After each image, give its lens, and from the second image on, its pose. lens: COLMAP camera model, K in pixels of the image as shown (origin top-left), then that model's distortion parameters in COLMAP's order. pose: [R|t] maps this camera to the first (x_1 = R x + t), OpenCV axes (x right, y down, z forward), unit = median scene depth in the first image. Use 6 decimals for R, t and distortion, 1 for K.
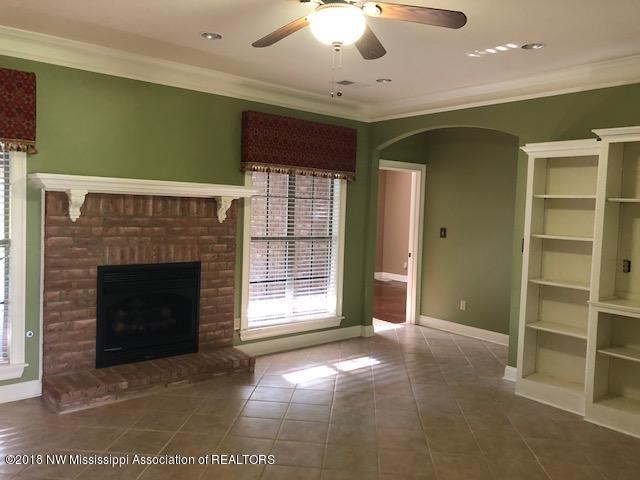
lens RADIAL K [[527.1, 0, 323.9], [0, 527.1, 236.4], [0, 0, 1]] dist [0.056335, -0.087938]
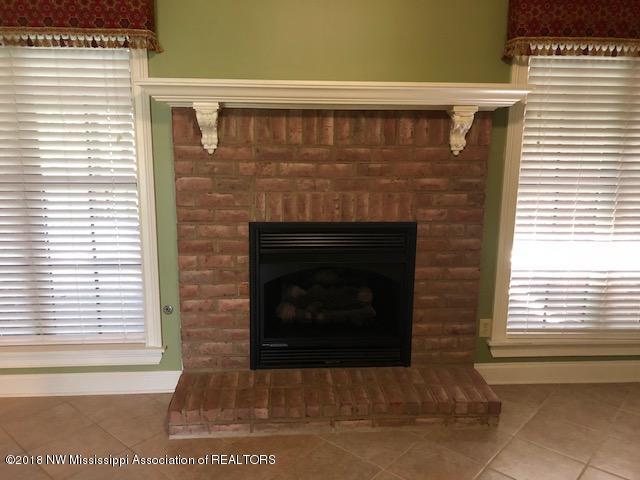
lens RADIAL K [[527.1, 0, 323.9], [0, 527.1, 236.4], [0, 0, 1]] dist [0.056335, -0.087938]
pose [[0.803328, 0.094777, -0.587947, 0.035067], [-0.014434, 0.990064, 0.139877, -0.019085], [0.595362, -0.103881, 0.796713, 0.511317]]
